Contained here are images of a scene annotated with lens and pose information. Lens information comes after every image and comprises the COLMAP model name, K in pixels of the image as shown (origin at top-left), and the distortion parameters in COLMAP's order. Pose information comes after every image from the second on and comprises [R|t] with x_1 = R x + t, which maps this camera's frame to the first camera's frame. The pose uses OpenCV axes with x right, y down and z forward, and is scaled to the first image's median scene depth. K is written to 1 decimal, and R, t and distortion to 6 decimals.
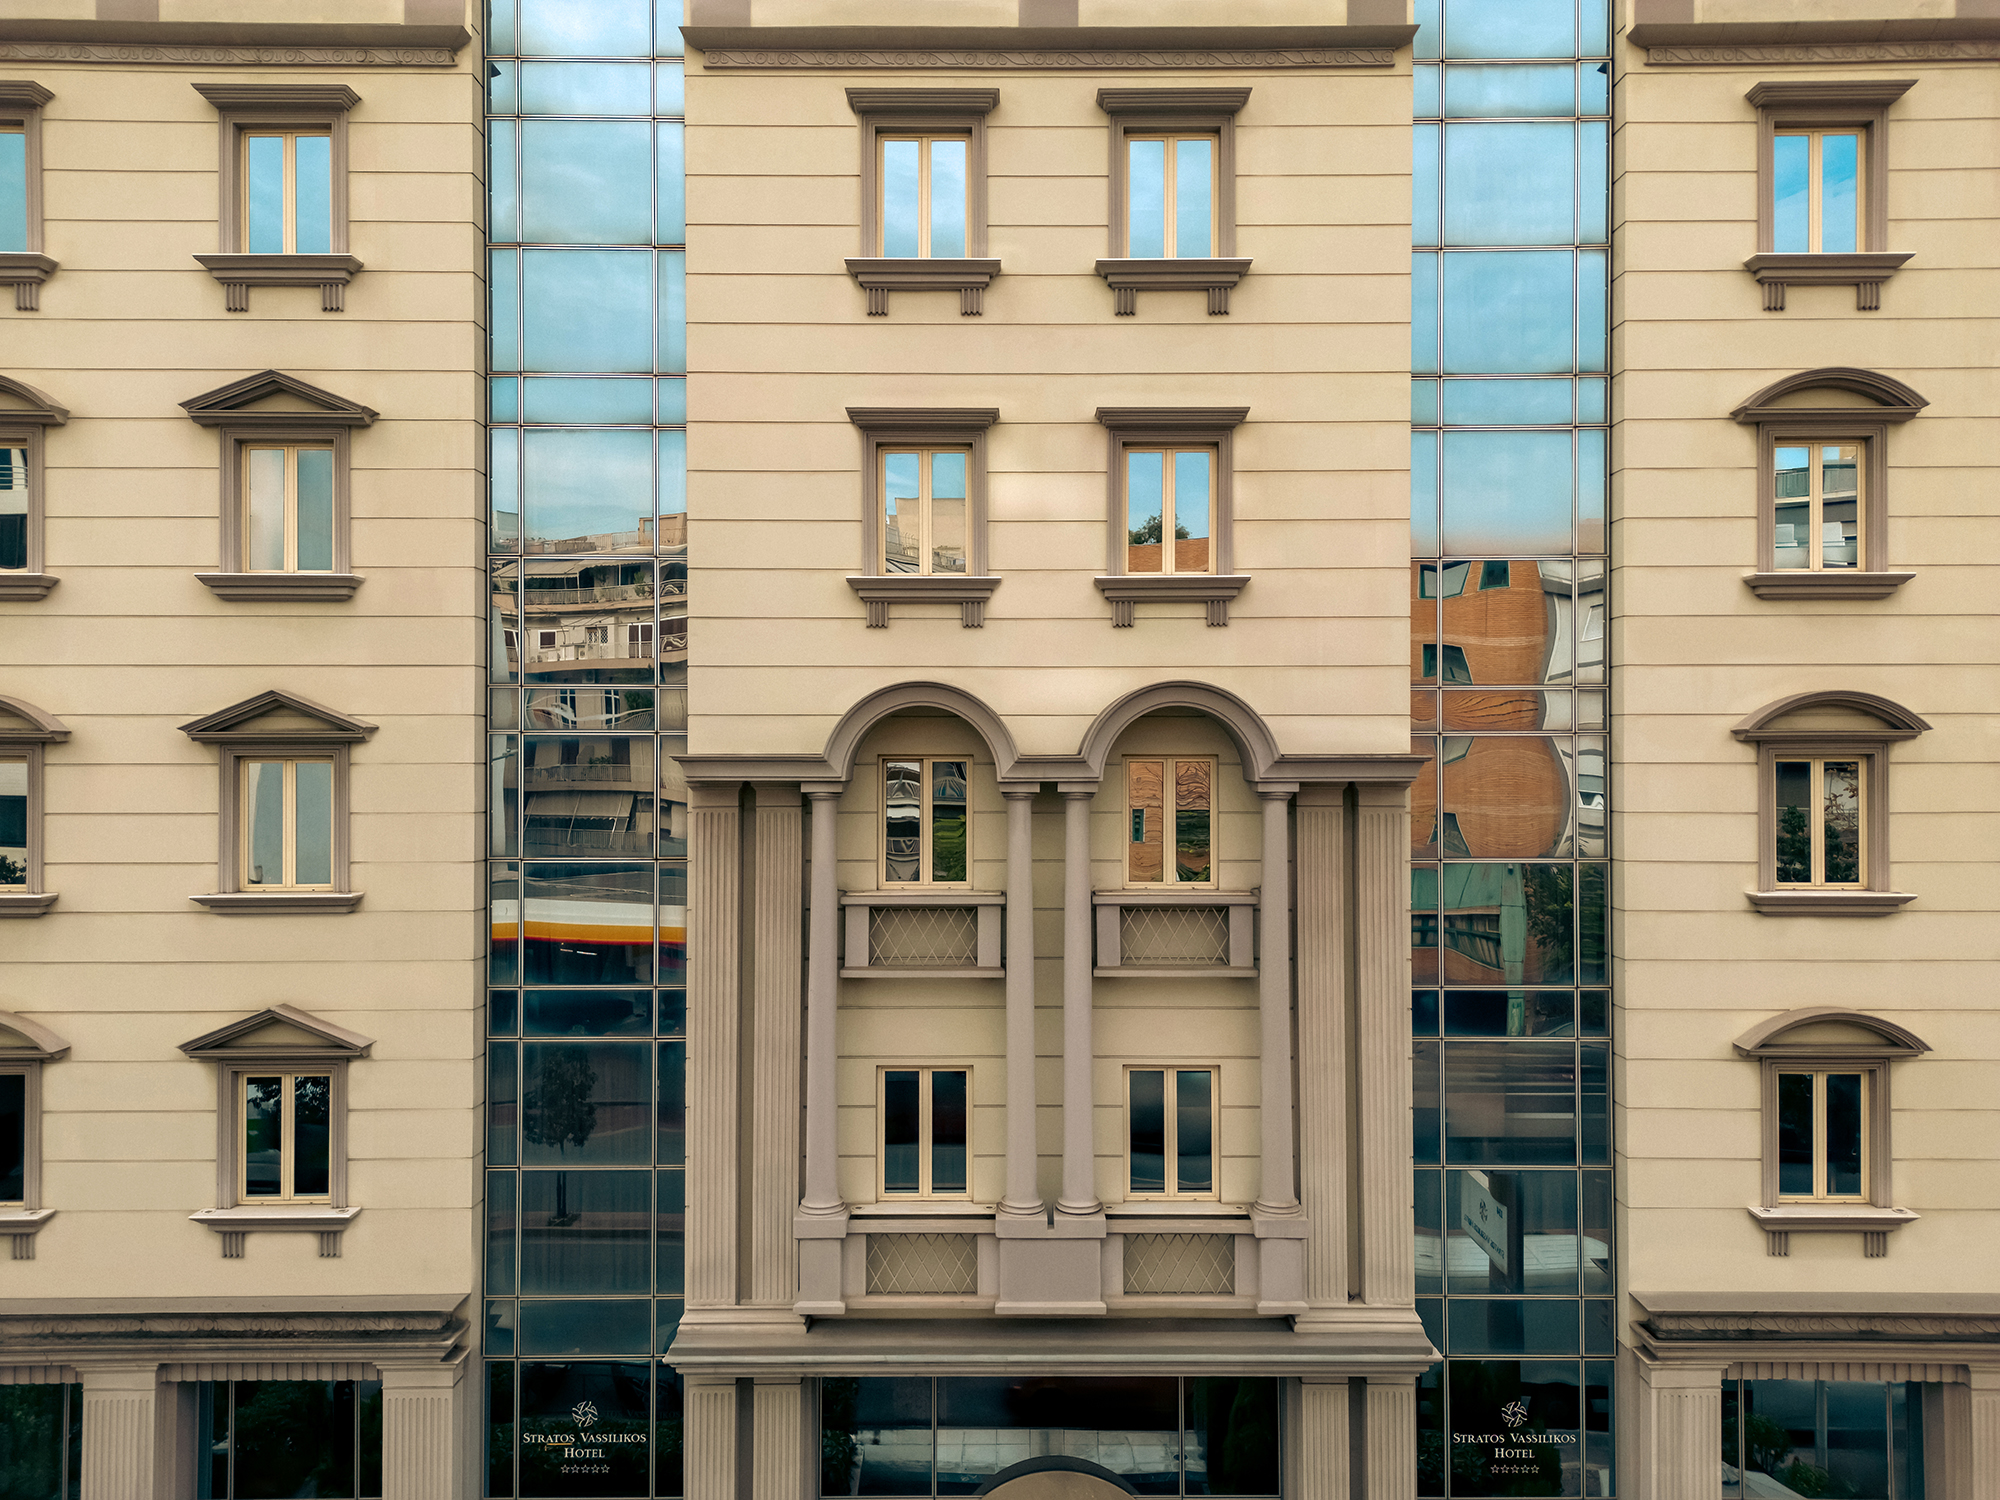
lens RADIAL K [[1403.5, 0, 1000.0], [0, 1403.5, 750.0], [0, 0, 1]] dist [0.054856, -0.029785]
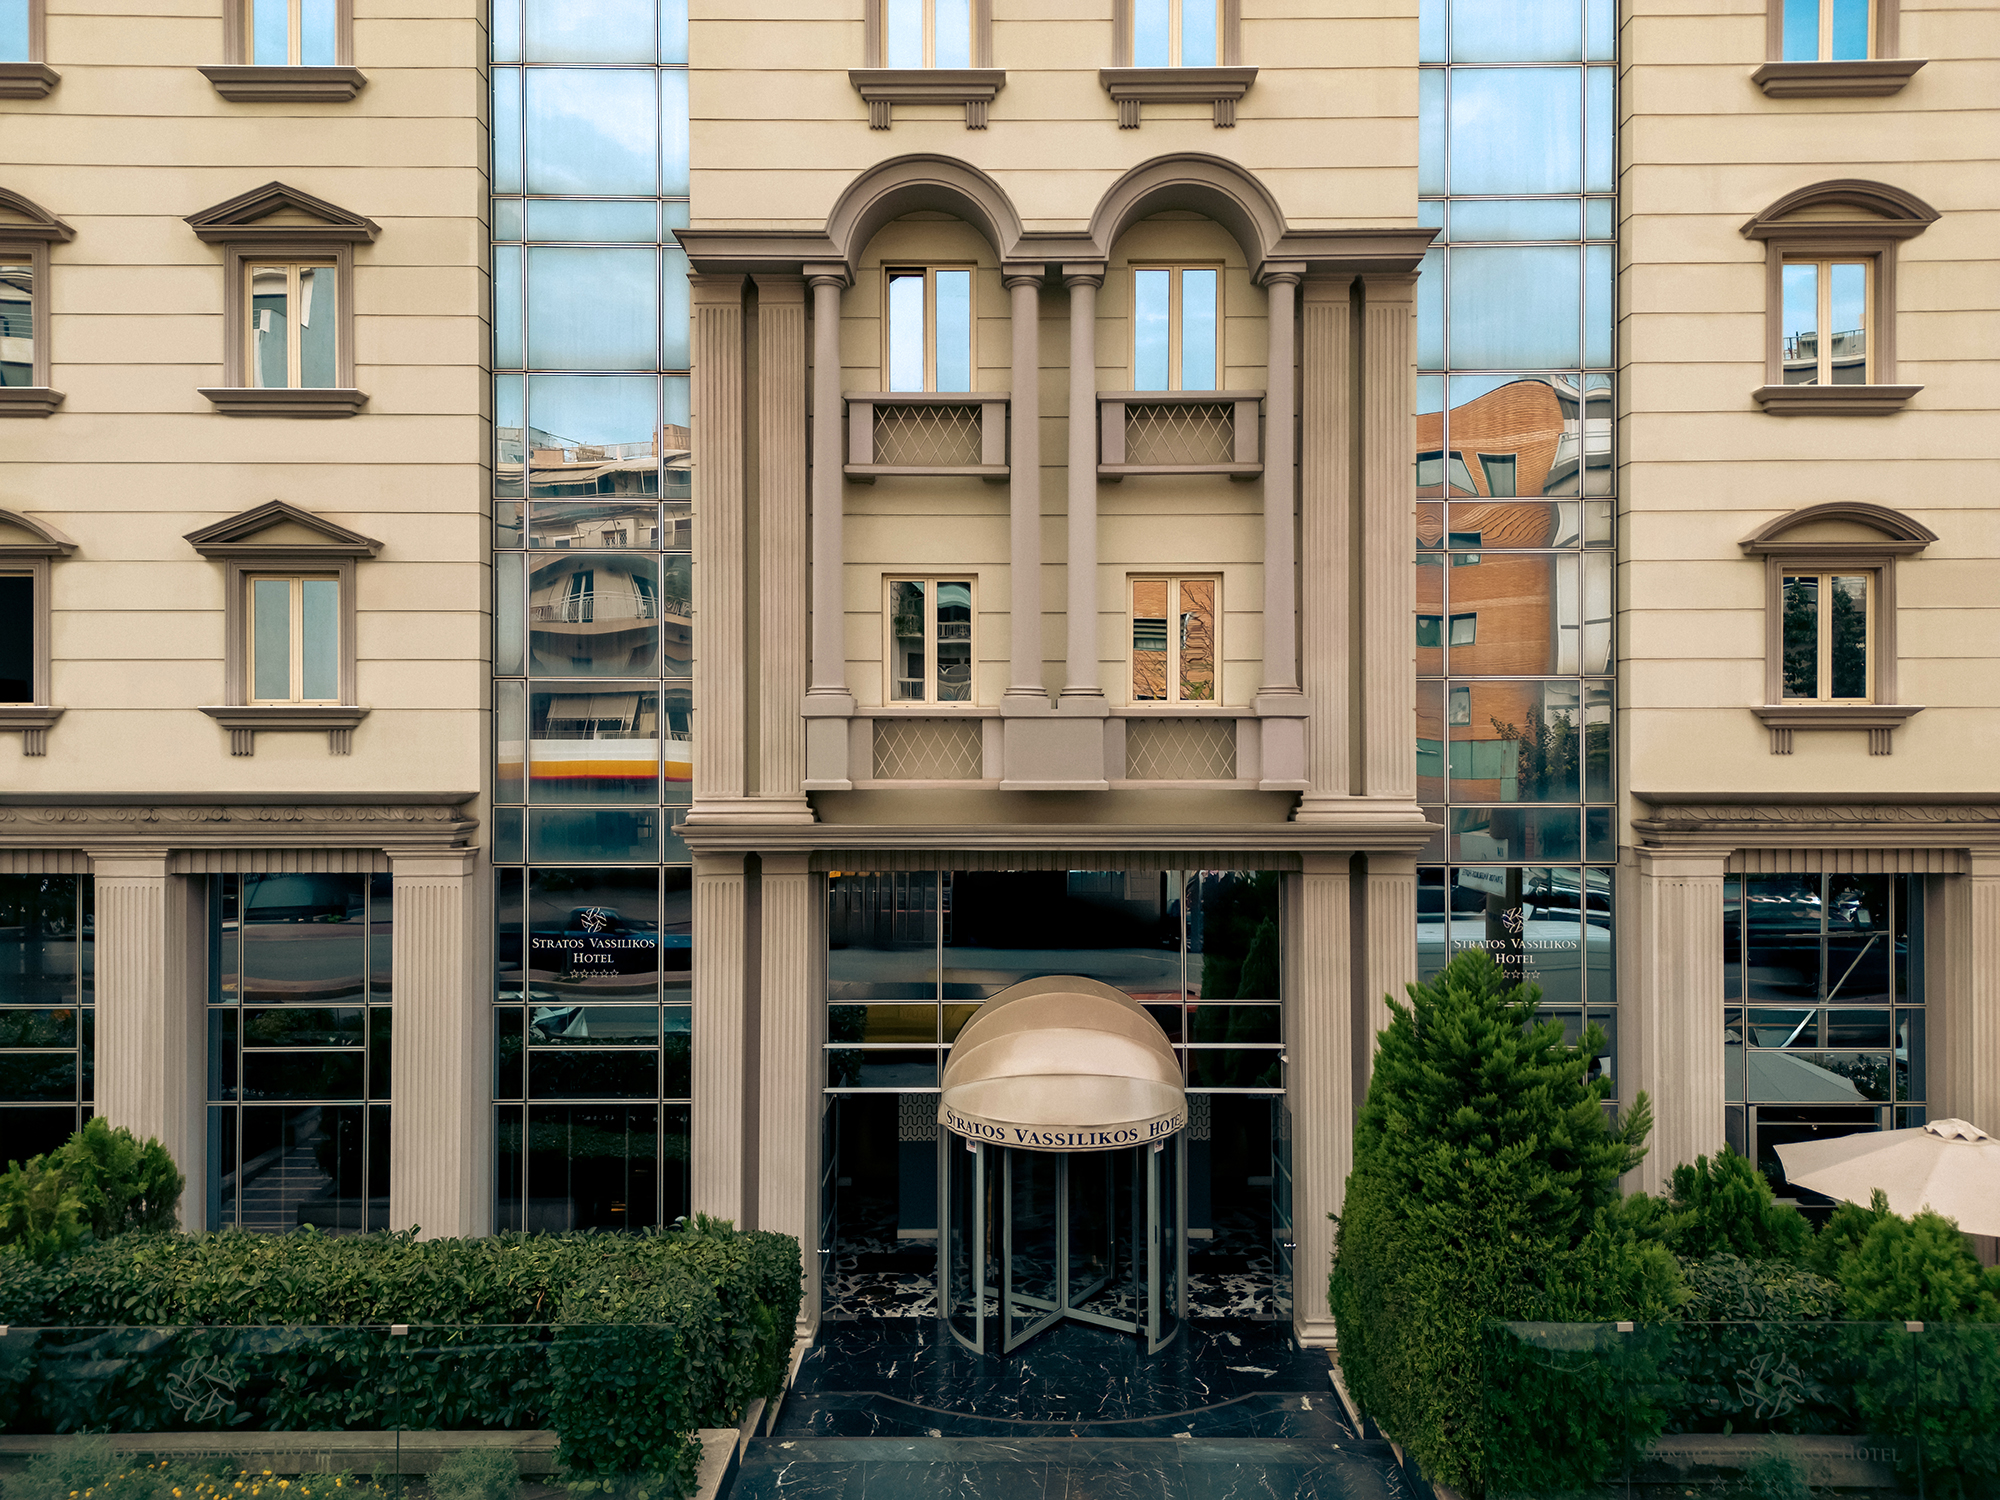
lens RADIAL K [[1400.9, 0, 1000.0], [0, 1400.9, 750.0], [0, 0, 1]] dist [0.075681, -0.069208]
pose [[0.999995, 0.000000, -0.003236, 0.000012], [0.000006, 0.999999, 0.001694, 0.348784], [0.003236, -0.001694, 0.999993, -0.001127]]
